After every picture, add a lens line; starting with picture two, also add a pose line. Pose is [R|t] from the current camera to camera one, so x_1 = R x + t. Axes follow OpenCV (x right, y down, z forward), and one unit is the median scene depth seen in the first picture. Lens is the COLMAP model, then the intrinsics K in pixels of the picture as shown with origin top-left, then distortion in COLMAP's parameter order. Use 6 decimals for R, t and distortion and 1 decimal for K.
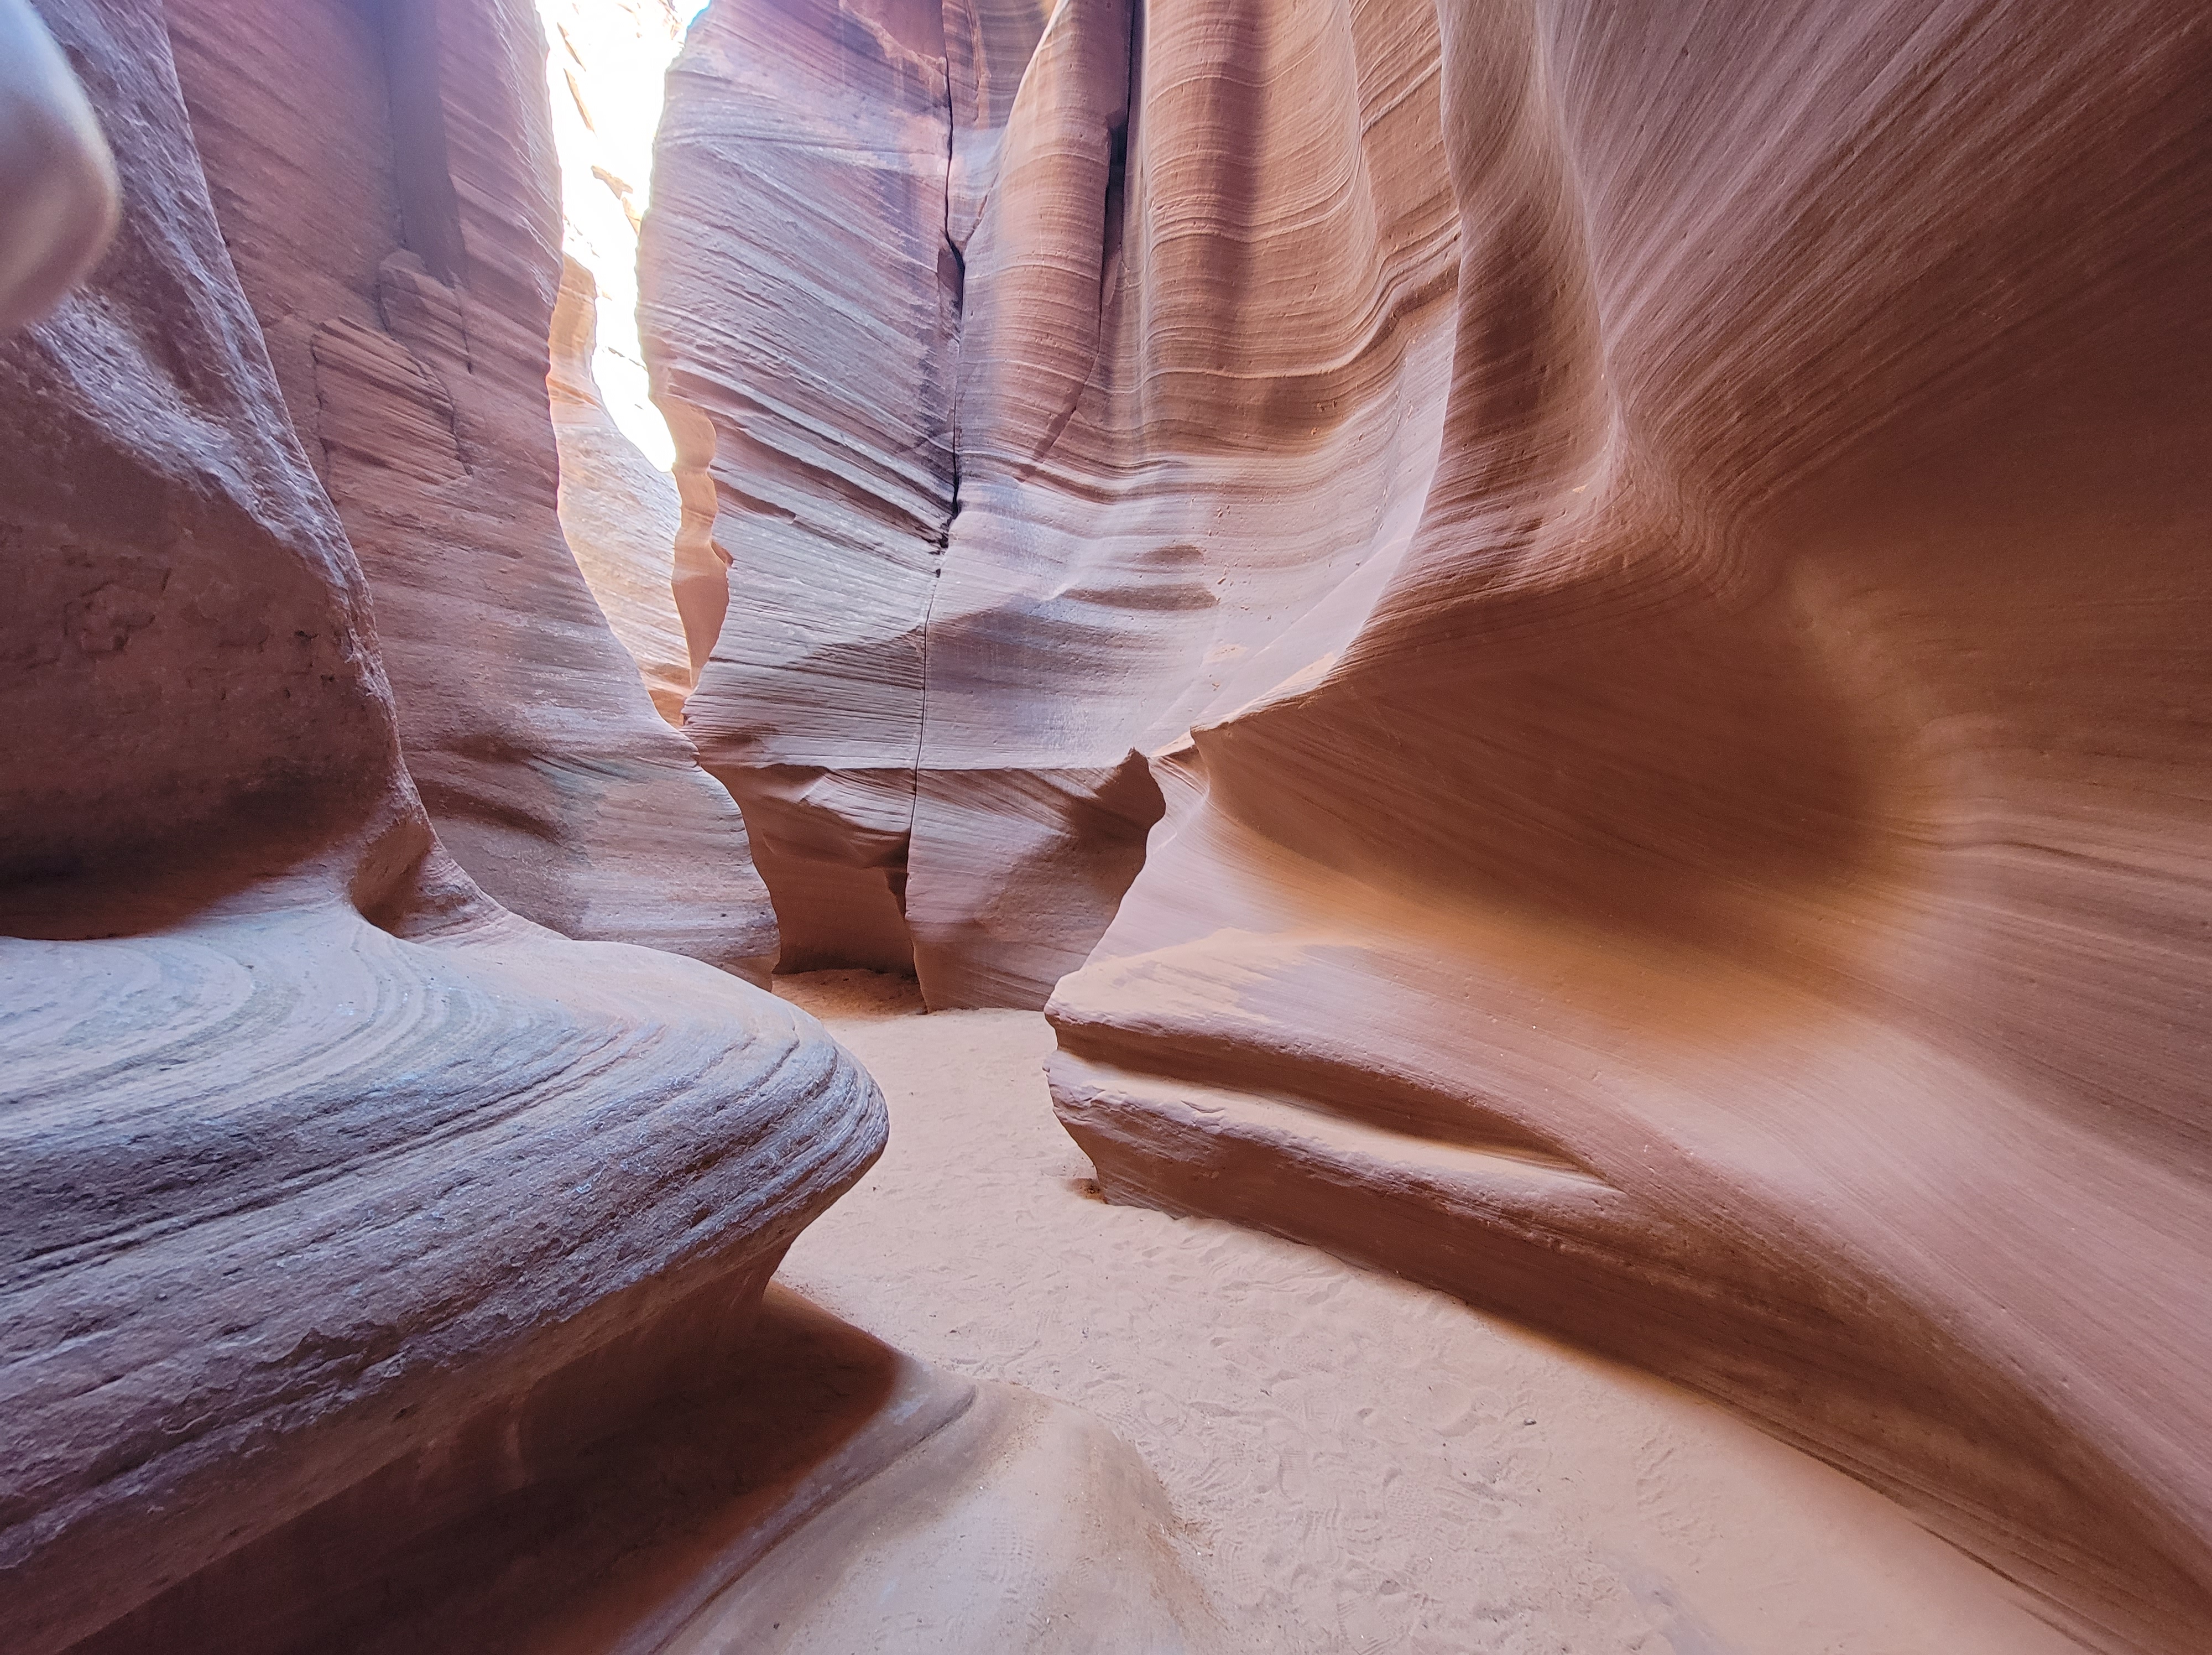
lens RADIAL K [[903.6, 0, 1120.7], [0, 903.6, 811.8], [0, 0, 1]] dist [-0.001611, 0.000298]
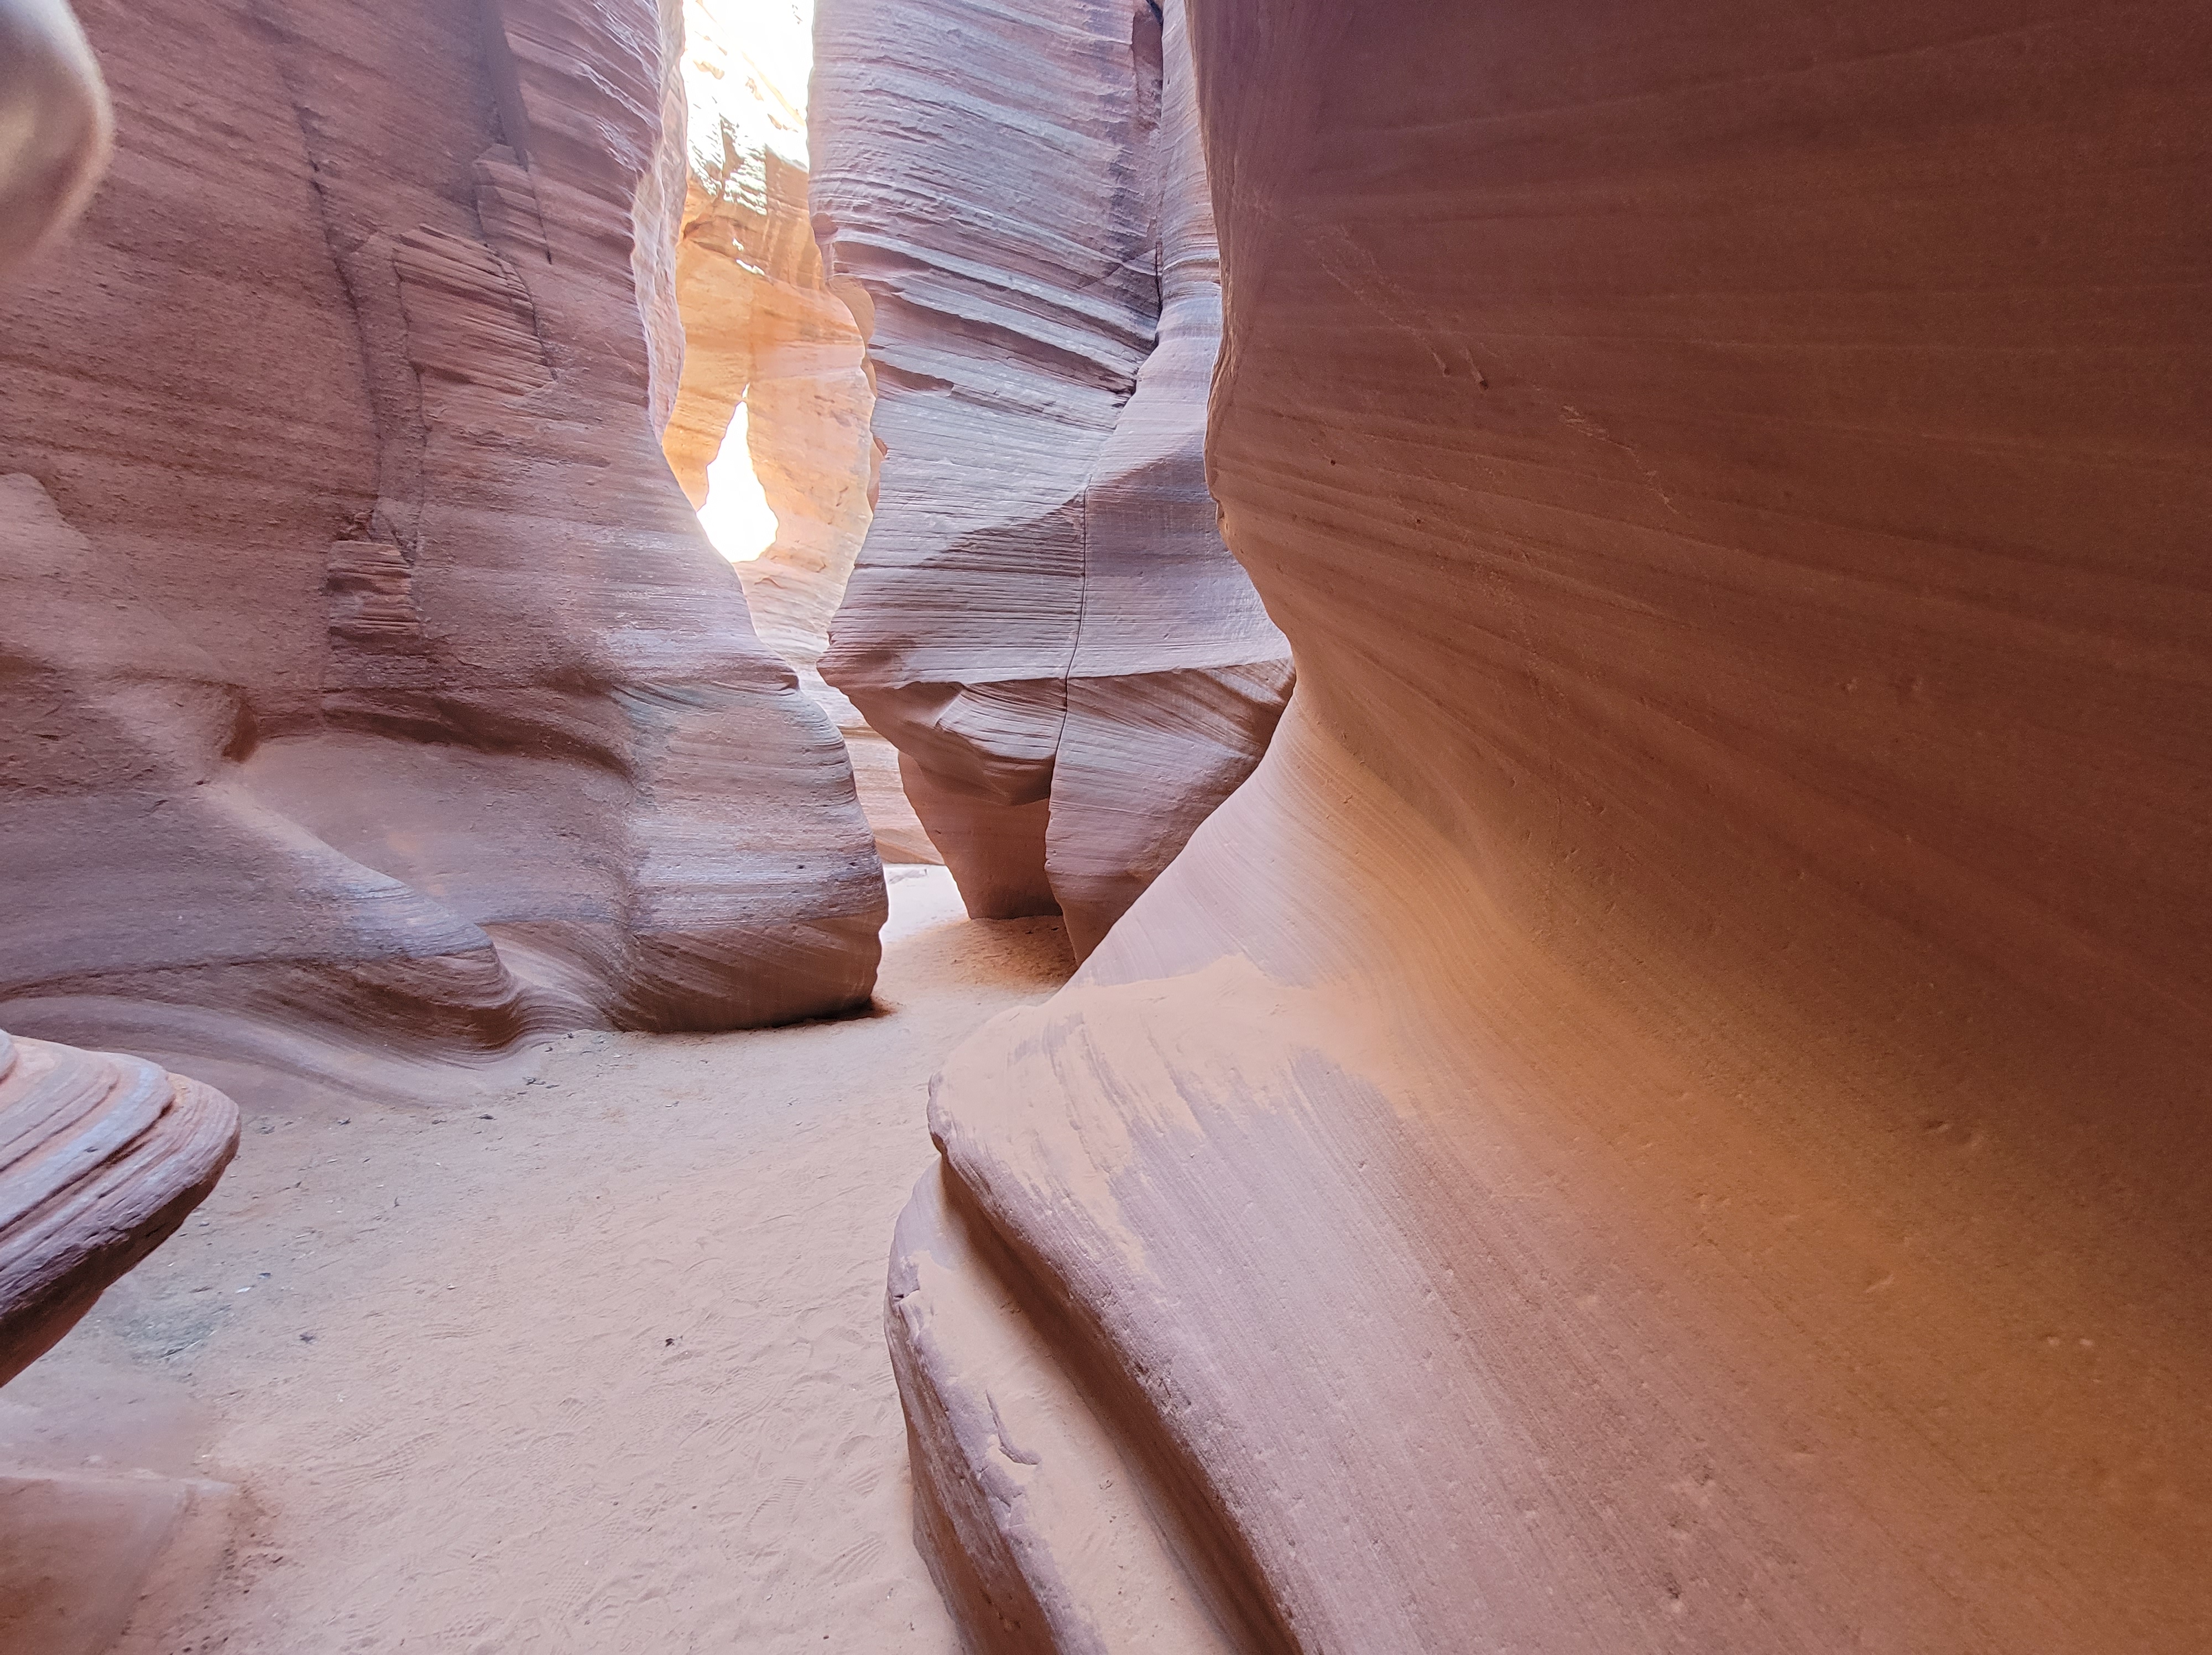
lens RADIAL K [[903.6, 0, 1120.7], [0, 903.6, 811.8], [0, 0, 1]] dist [-0.001611, 0.000298]
pose [[0.917138, -0.005266, -0.398535, 0.132131], [0.039338, 0.996227, 0.077364, 0.009473], [0.396623, -0.086631, 0.913885, 0.299018]]
